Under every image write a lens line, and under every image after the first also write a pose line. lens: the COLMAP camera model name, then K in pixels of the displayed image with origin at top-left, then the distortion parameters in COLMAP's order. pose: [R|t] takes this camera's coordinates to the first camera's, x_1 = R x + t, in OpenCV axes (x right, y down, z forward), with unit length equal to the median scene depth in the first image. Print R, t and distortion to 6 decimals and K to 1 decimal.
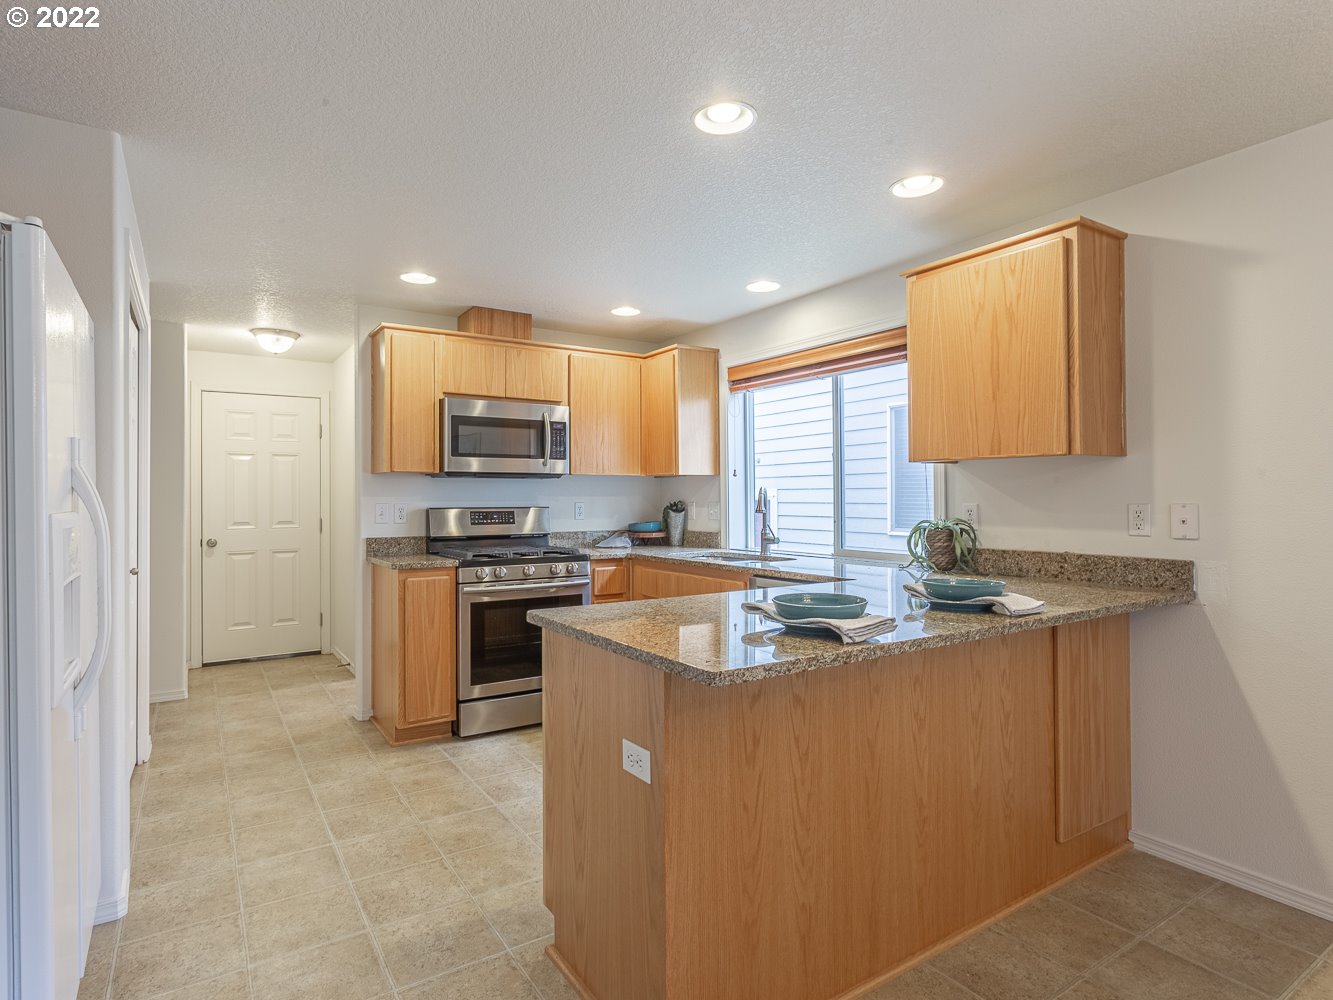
lens RADIAL K [[720.8, 0, 652.8], [0, 720.8, 491.3], [0, 0, 1]] dist [0.002476, 0.002756]
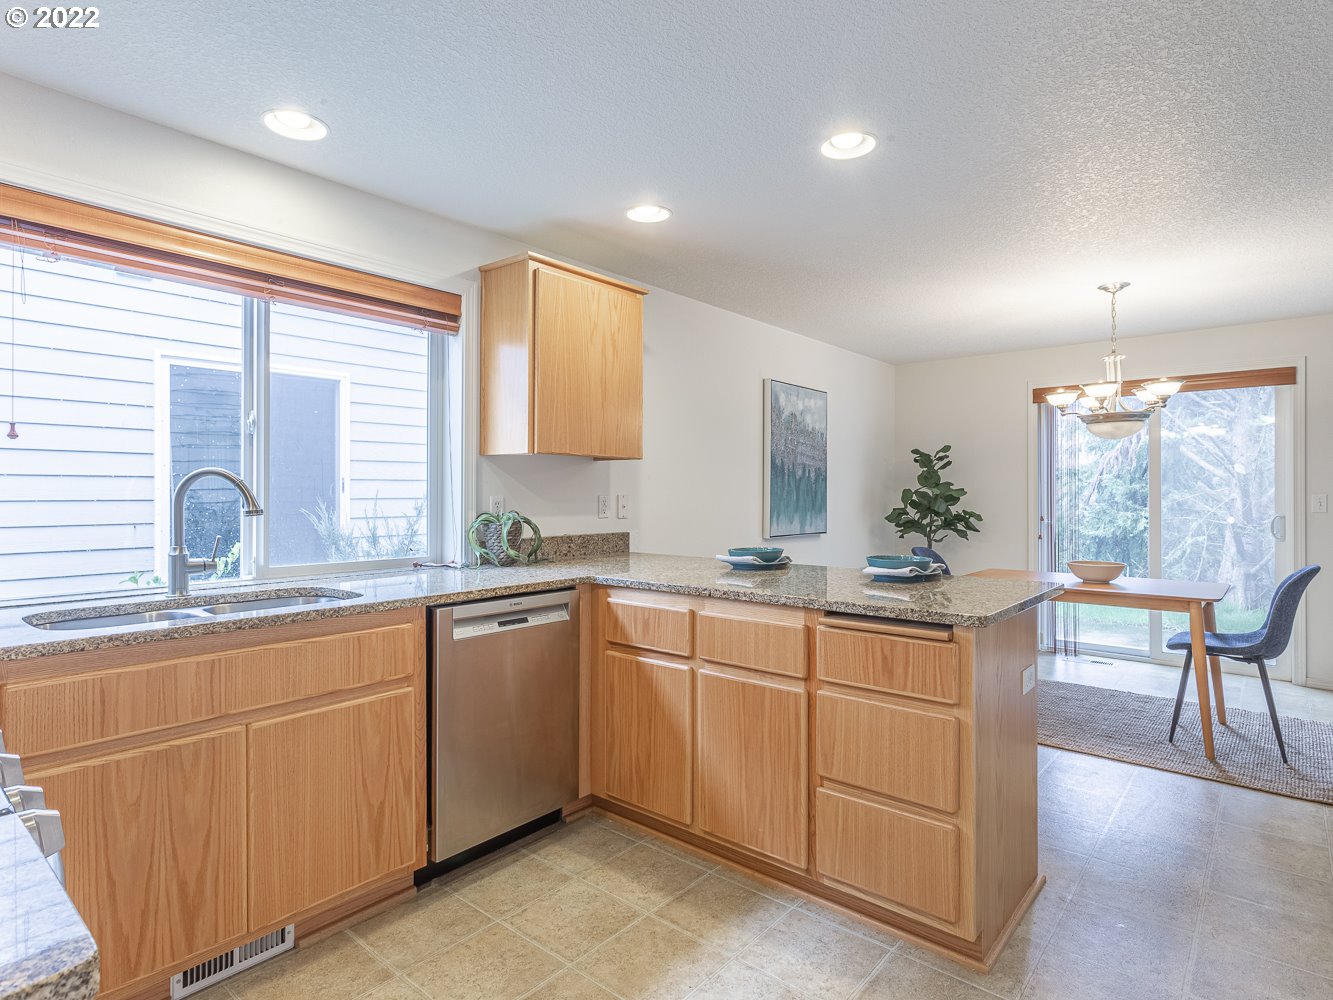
lens RADIAL K [[720.8, 0, 661.3], [0, 720.8, 508.4], [0, 0, 1]] dist [0.002476, 0.002756]
pose [[-0.280052, -0.023320, 0.959702, -0.508476], [-0.012960, 0.999706, 0.020510, 0.008558], [-0.959897, -0.006694, -0.280272, 0.907945]]
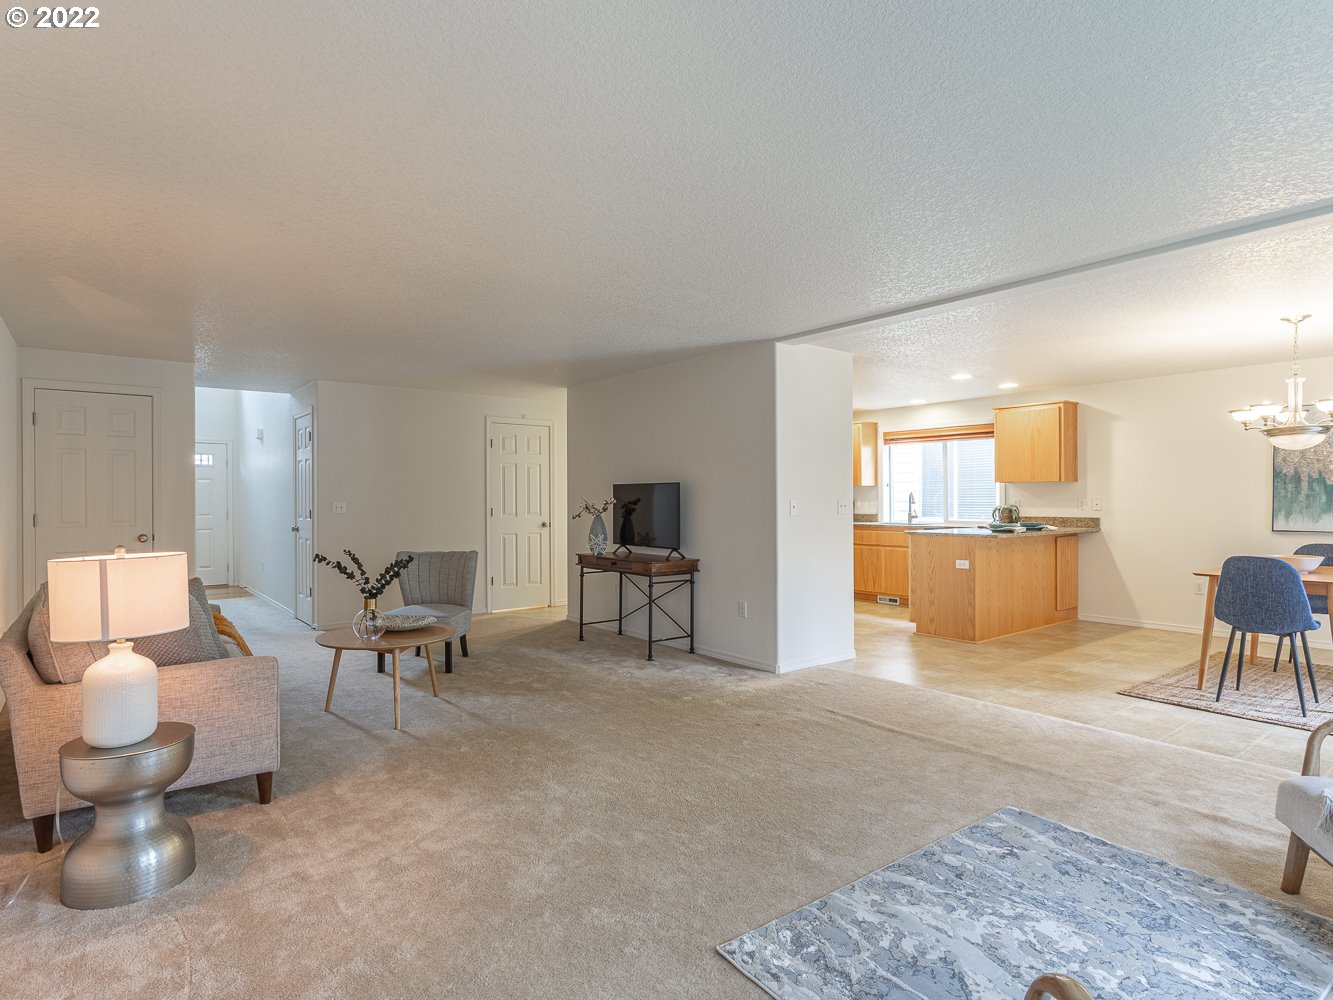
lens RADIAL K [[720.8, 0, 649.6], [0, 720.8, 504.3], [0, 0, 1]] dist [0.002476, 0.002756]
pose [[0.996639, -0.002116, 0.081897, -0.880360], [0.000803, 0.999871, 0.016069, -0.004855], [-0.081920, -0.015949, 0.996511, -1.185361]]
